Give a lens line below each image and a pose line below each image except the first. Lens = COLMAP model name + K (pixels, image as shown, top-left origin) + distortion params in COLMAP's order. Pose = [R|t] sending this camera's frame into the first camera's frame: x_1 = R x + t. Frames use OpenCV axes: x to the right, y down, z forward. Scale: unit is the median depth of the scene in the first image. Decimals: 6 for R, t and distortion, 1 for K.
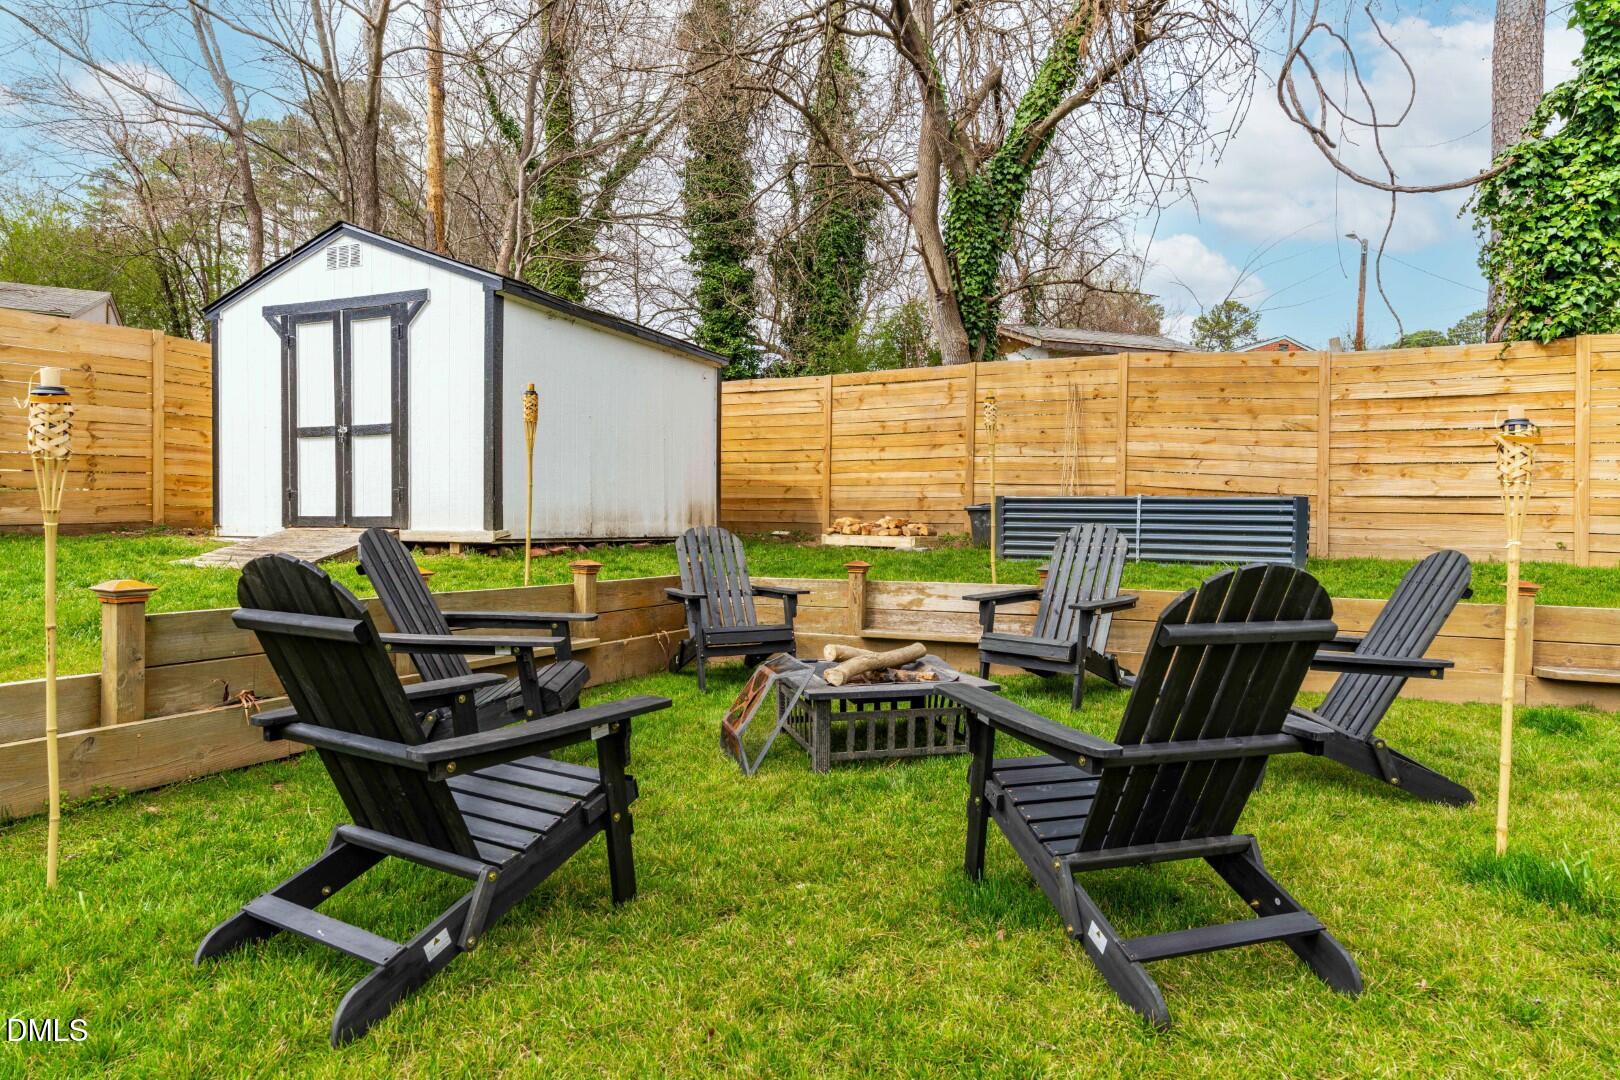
lens RADIAL K [[958.8, 0, 813.6], [0, 958.8, 544.9], [0, 0, 1]] dist [0.006252, 0.000509]
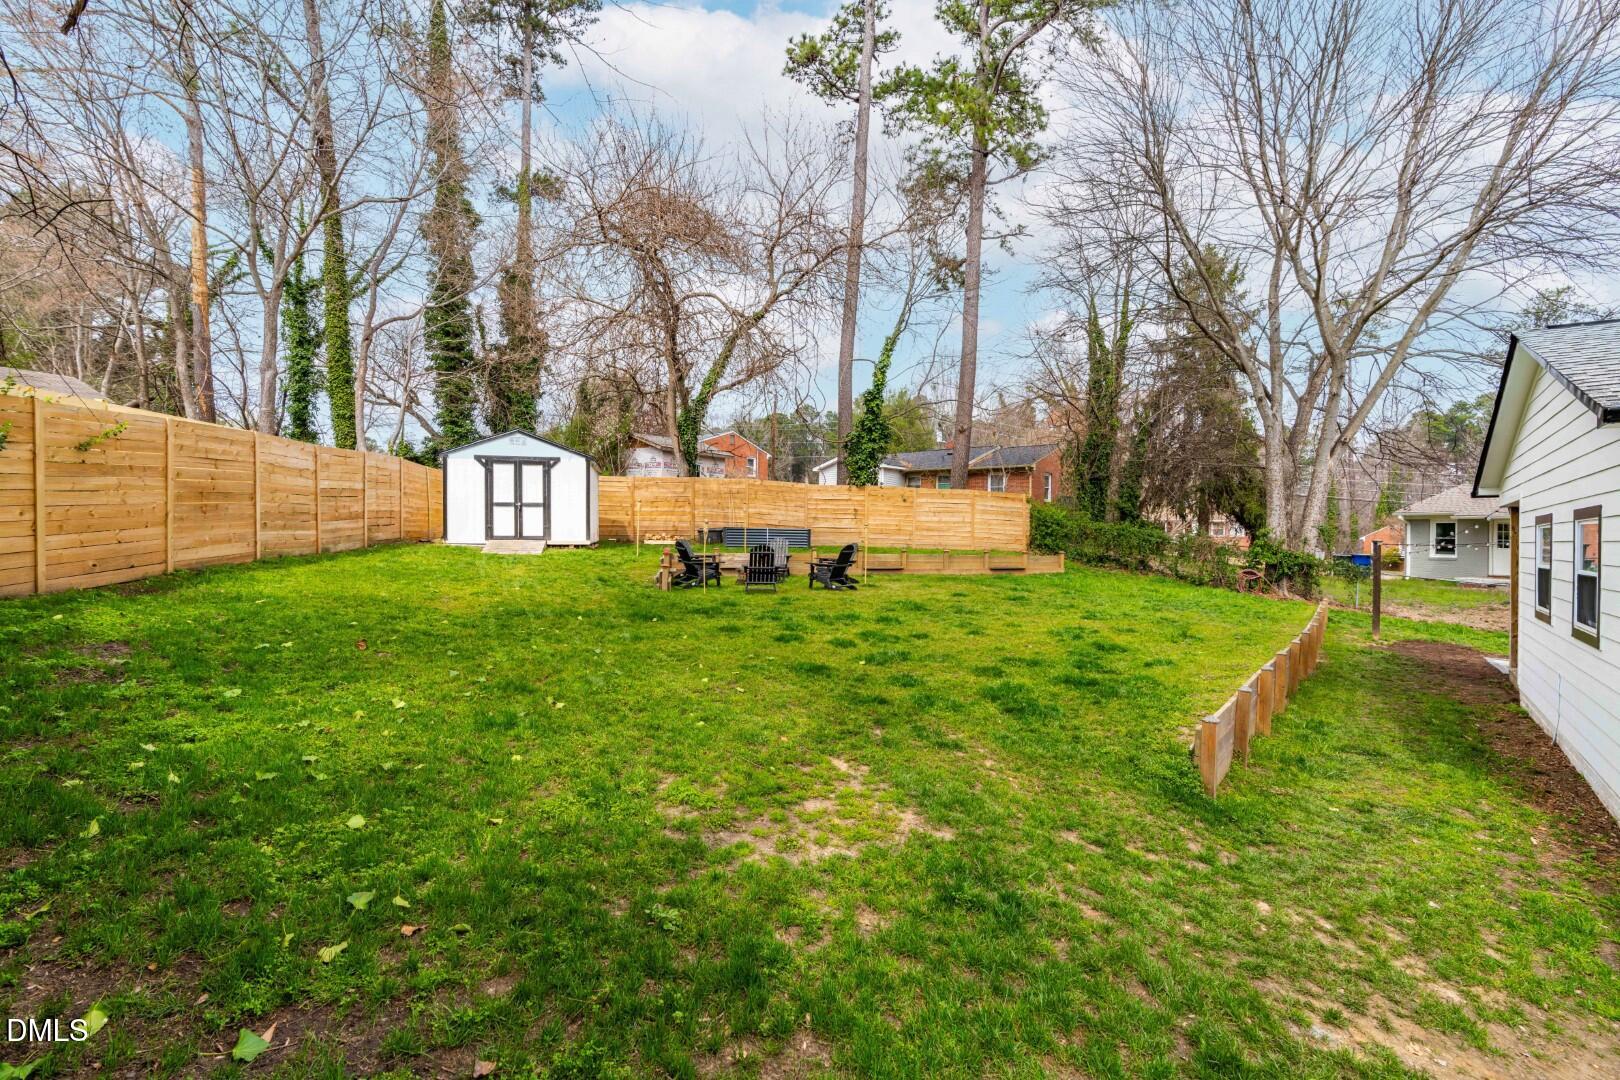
lens RADIAL K [[731.7, 0, 811.8], [0, 731.7, 539.9], [0, 0, 1]] dist [0.004448, 0.000392]
pose [[0.816843, -0.009177, 0.576787, -1.011690], [0.012683, 0.999917, -0.002052, -0.002635], [-0.576721, 0.008992, 0.816892, -1.193253]]
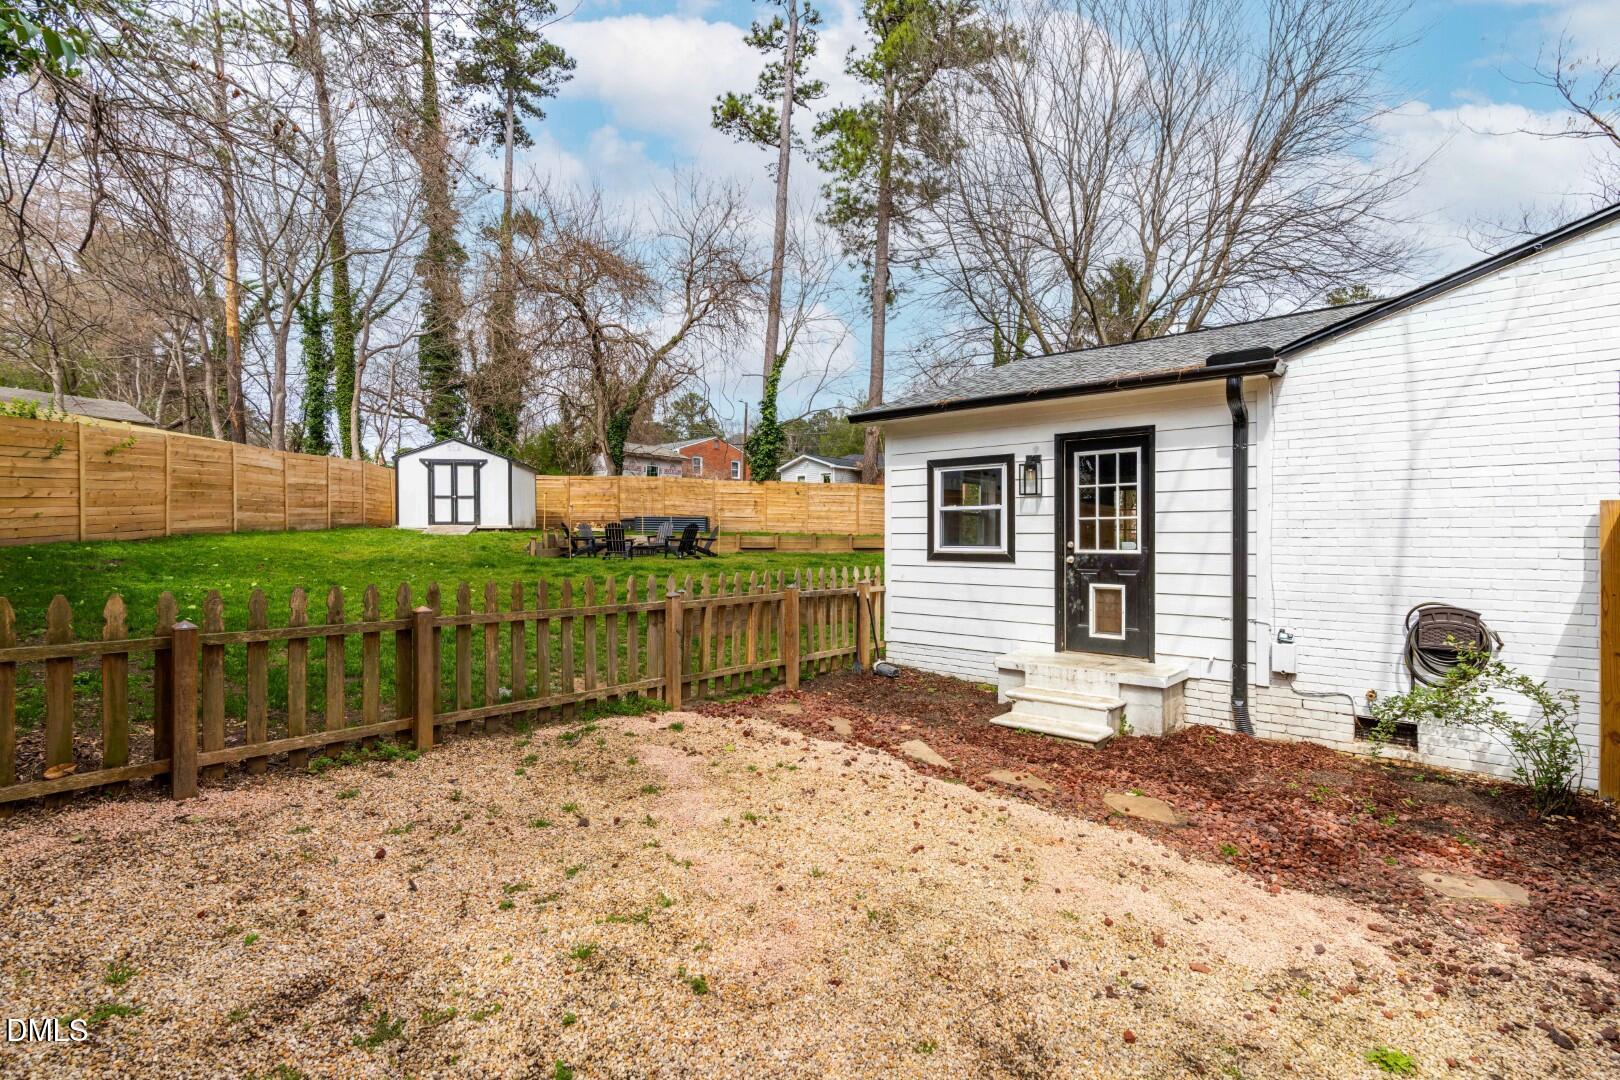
lens RADIAL K [[731.7, 0, 807.7], [0, 731.7, 537.6], [0, 0, 1]] dist [0.004448, 0.000392]
pose [[0.846792, -0.011292, 0.531804, -0.818094], [0.021052, 0.999703, -0.012295, 0.088094], [-0.531507, 0.021607, 0.846778, -1.926902]]
